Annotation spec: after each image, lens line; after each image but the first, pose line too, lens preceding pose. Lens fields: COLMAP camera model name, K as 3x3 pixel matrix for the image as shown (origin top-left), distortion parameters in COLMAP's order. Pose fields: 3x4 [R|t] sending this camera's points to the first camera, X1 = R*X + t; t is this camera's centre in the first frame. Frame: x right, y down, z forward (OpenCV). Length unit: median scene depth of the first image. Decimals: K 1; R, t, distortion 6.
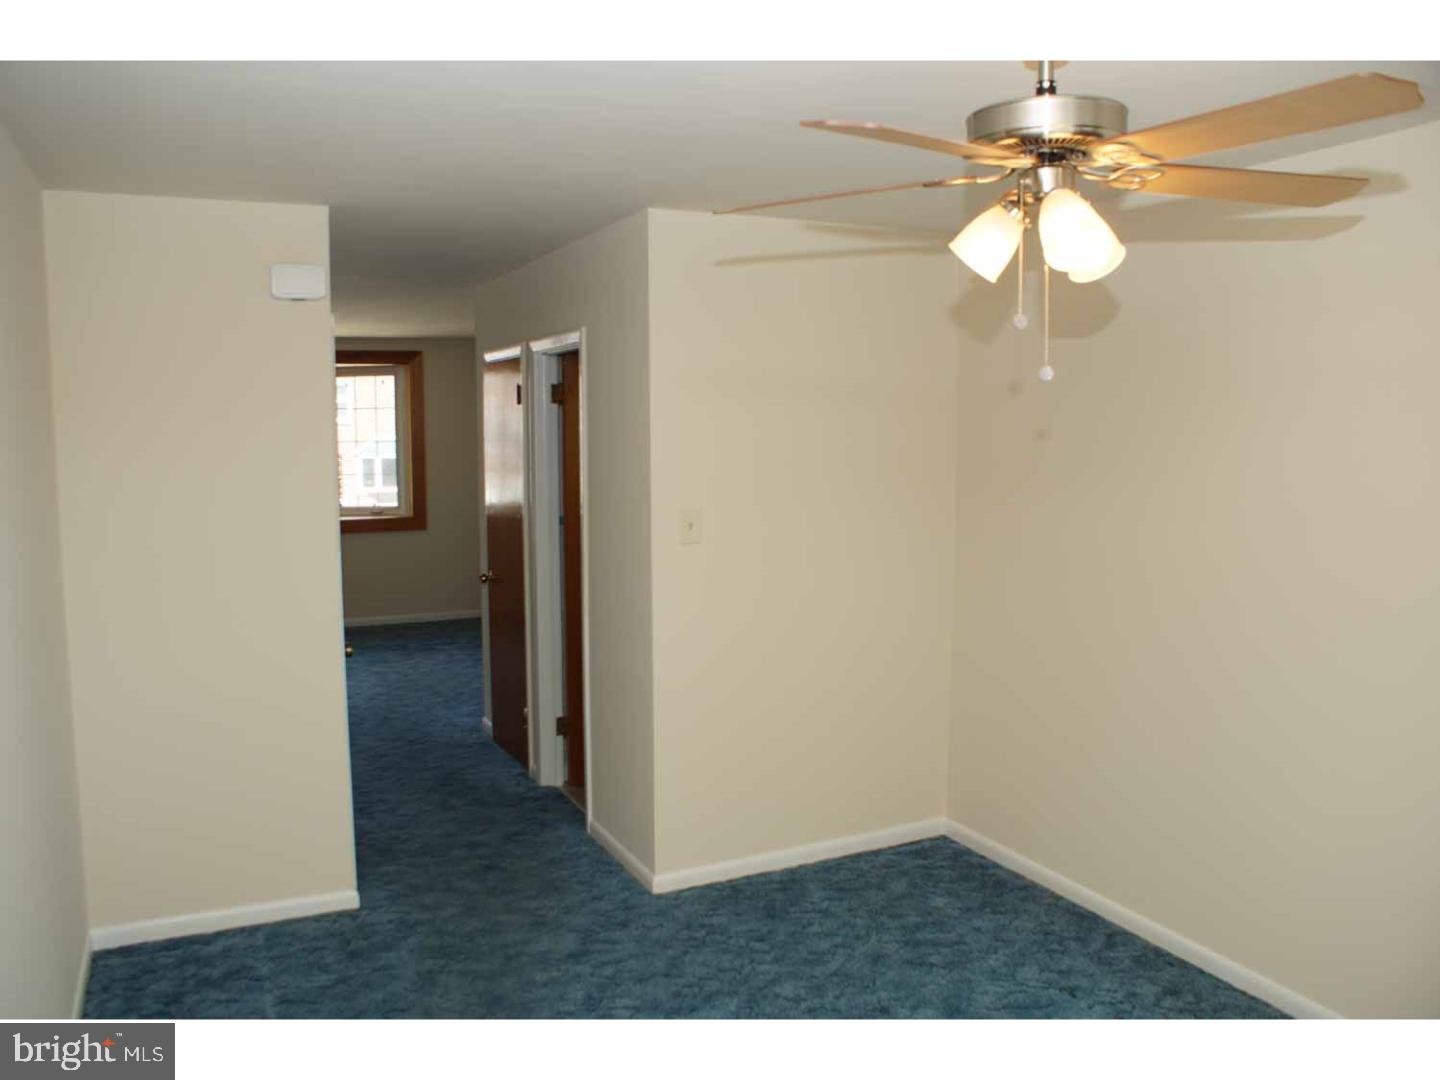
lens RADIAL K [[1125.0, 0, 728.6], [0, 1125.0, 536.2], [0, 0, 1]] dist [-0.116433, 0.059771]
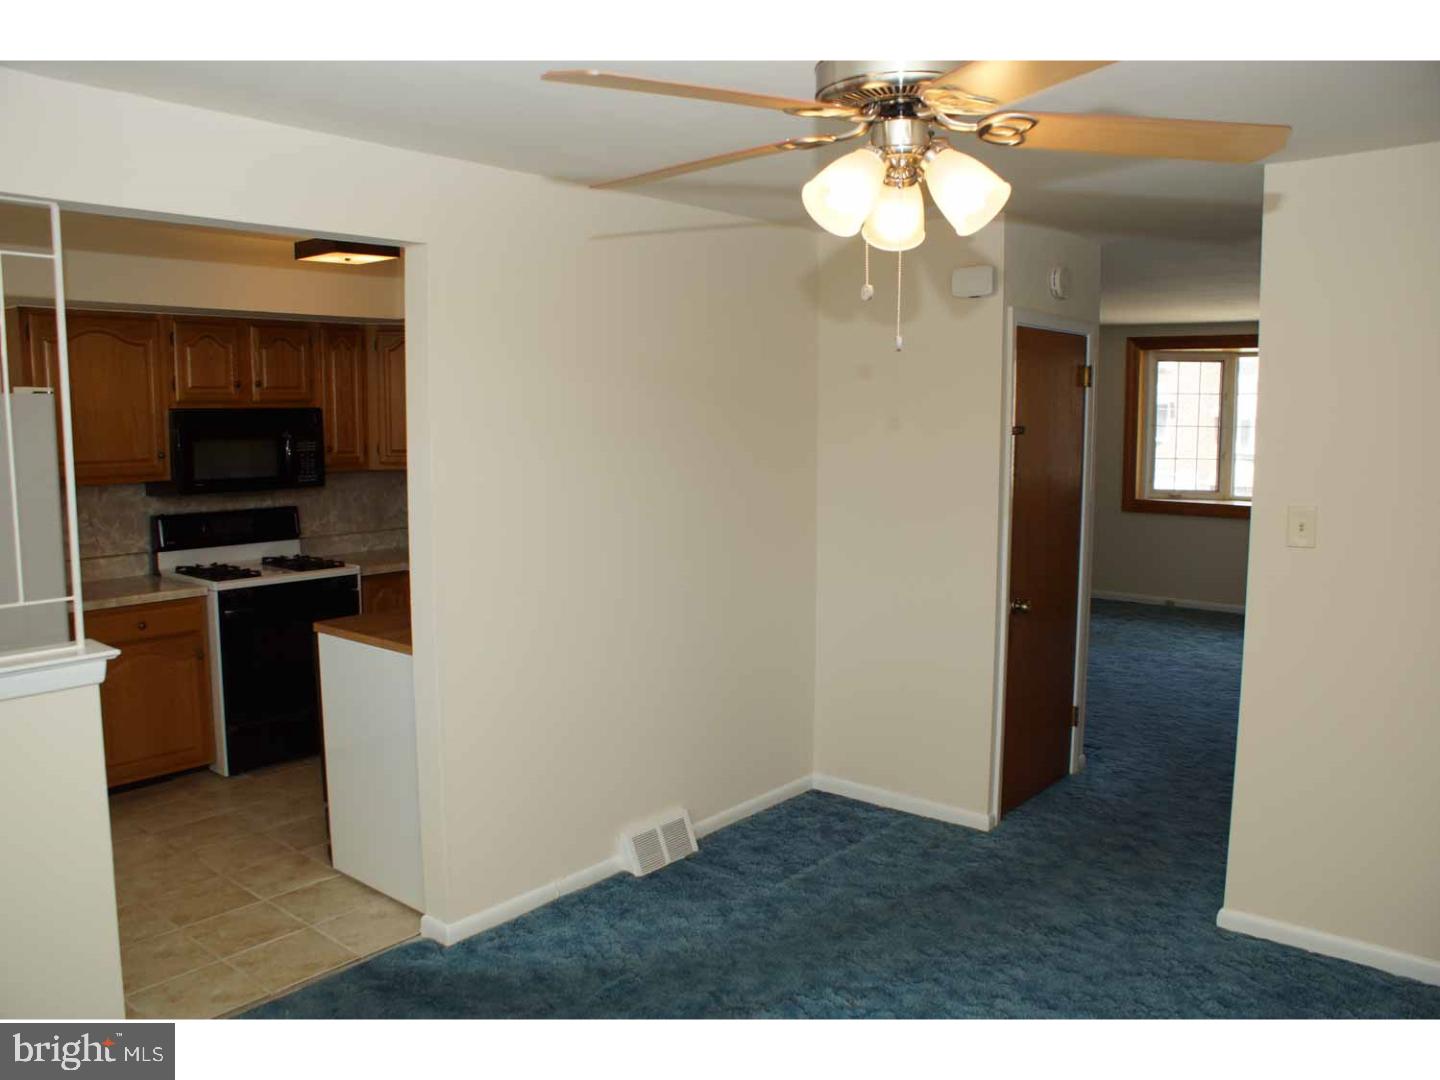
lens RADIAL K [[1125.0, 0, 727.4], [0, 1125.0, 543.0], [0, 0, 1]] dist [-0.116433, 0.059771]
pose [[0.410906, 0.101197, -0.906044, 0.583992], [-0.092272, 0.993333, 0.069099, -0.010446], [0.906996, 0.055209, 0.417505, 0.281033]]
